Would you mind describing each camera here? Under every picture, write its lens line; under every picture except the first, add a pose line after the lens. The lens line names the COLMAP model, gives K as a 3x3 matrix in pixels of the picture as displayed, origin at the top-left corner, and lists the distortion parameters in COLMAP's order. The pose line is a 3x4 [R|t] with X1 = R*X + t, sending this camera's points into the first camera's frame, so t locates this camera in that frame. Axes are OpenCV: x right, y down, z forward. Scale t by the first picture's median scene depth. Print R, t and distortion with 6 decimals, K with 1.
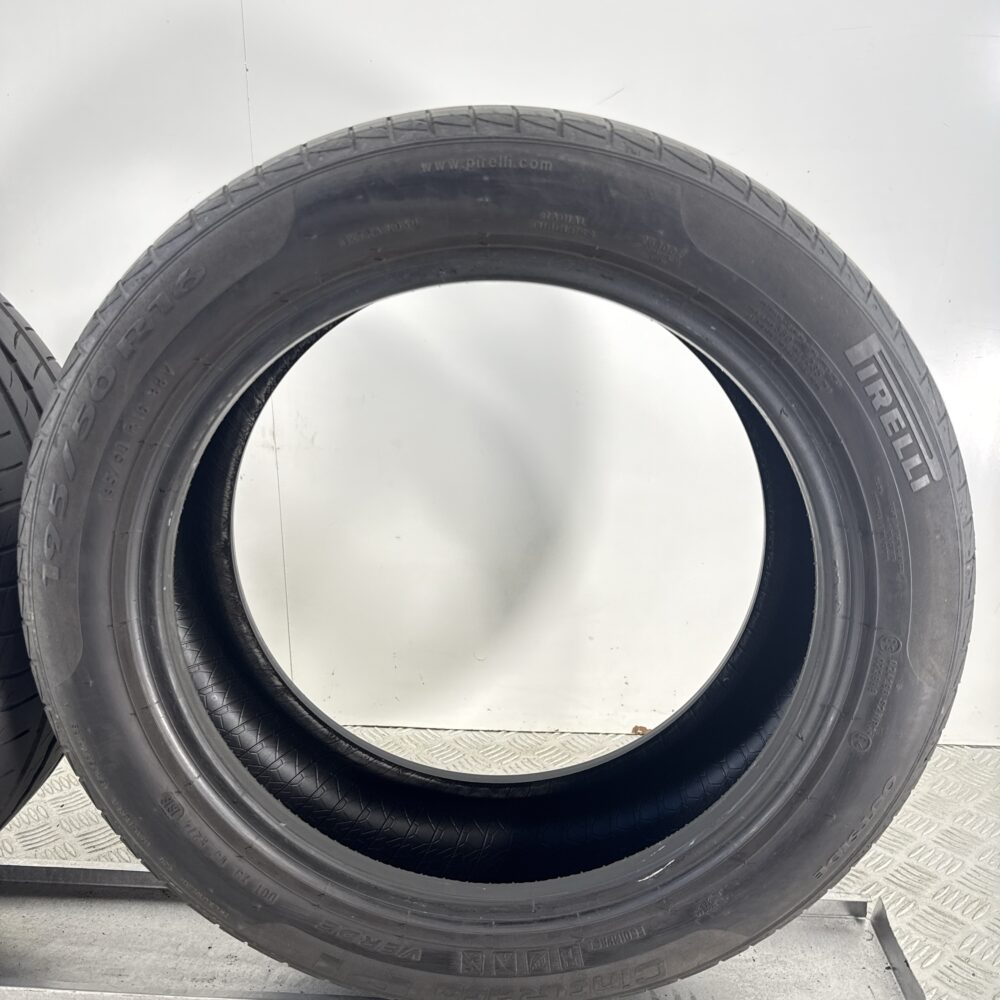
lens RADIAL K [[914.1, 0, 500.0], [0, 914.1, 500.0], [0, 0, 1]] dist [0.110279, -0.252556]
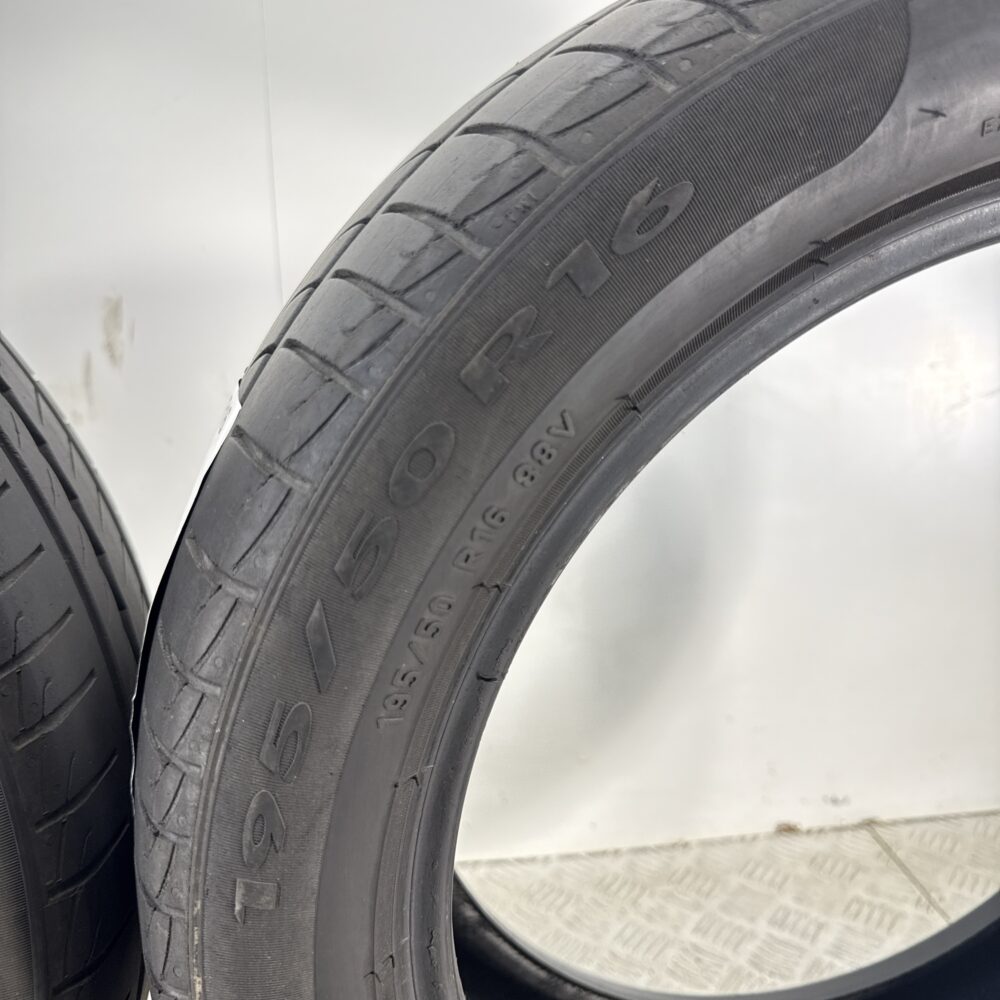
lens RADIAL K [[914.1, 0, 500.0], [0, 914.1, 500.0], [0, 0, 1]] dist [0.110279, -0.252556]
pose [[0.977518, -0.052711, 0.204158, -0.399692], [0.051094, 0.998607, 0.013189, -0.094275], [-0.204569, -0.002461, 0.978849, 0.488228]]
